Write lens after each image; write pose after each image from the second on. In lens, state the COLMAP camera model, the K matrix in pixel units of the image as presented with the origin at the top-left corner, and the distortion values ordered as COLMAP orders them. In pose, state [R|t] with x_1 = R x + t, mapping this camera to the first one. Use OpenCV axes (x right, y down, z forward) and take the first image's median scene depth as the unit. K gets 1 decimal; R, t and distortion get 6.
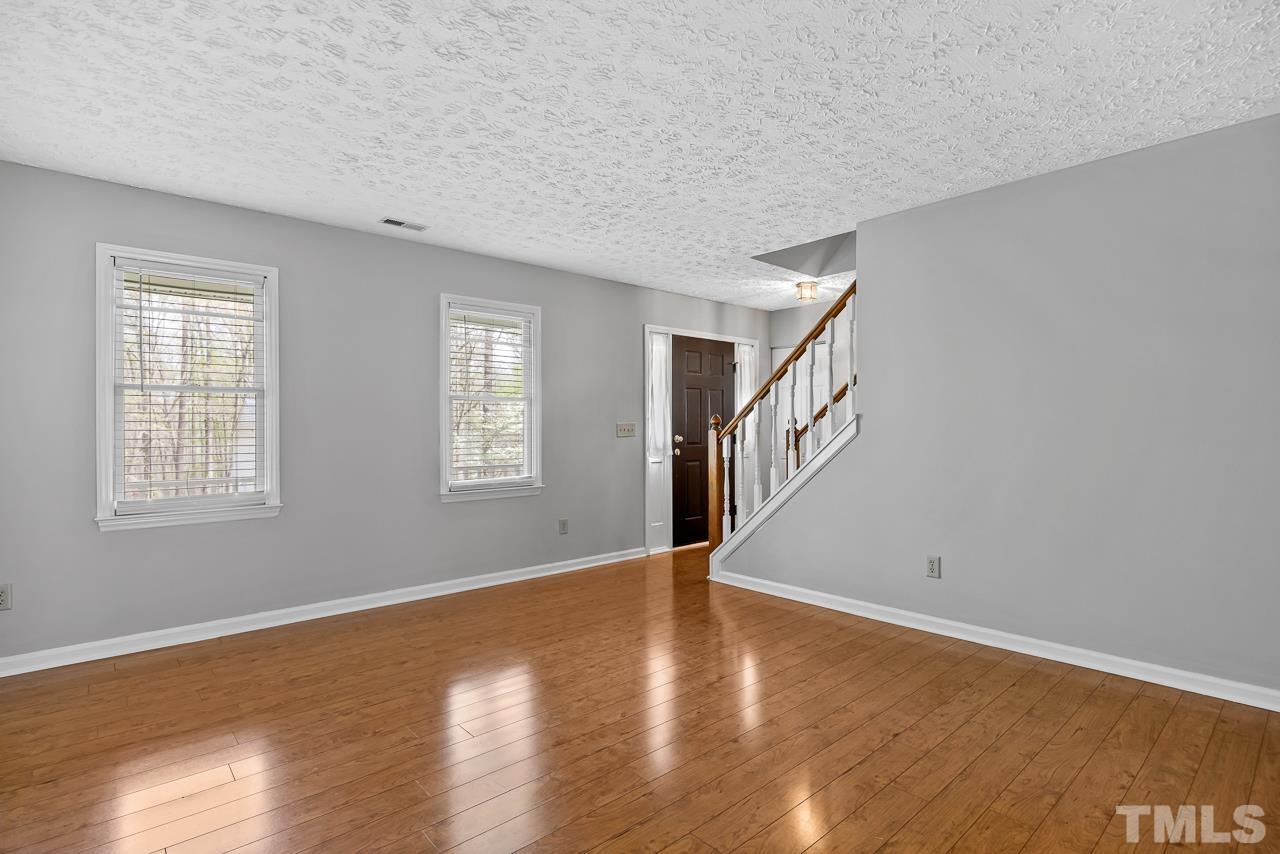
lens RADIAL K [[617.9, 0, 651.0], [0, 617.9, 424.4], [0, 0, 1]] dist [-0.012146, -0.000097]
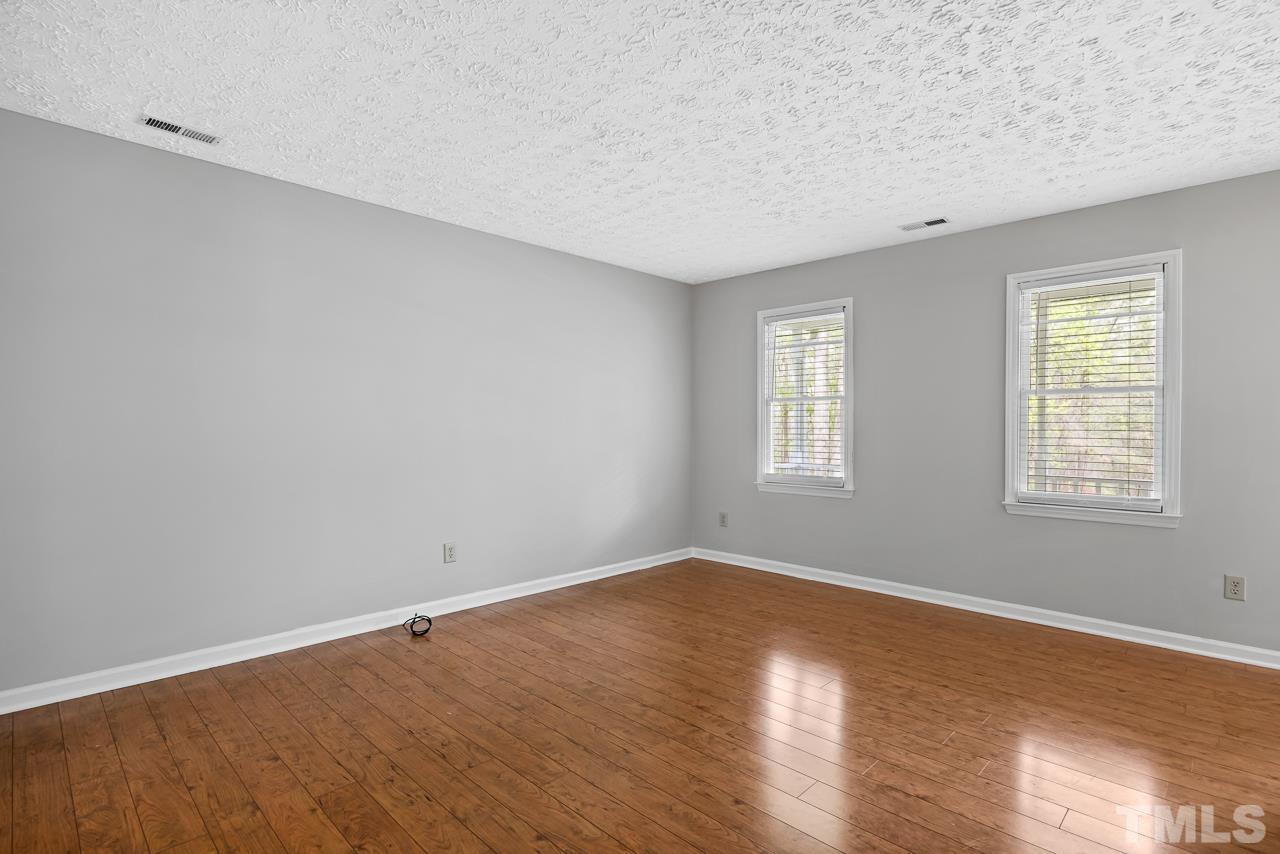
lens RADIAL K [[617.9, 0, 651.2], [0, 617.9, 427.6], [0, 0, 1]] dist [-0.012146, -0.000097]
pose [[0.074278, 0.005182, -0.997224, 0.670767], [-0.000164, 0.999987, 0.005184, 0.000280], [0.997238, -0.000222, 0.074278, 0.573713]]
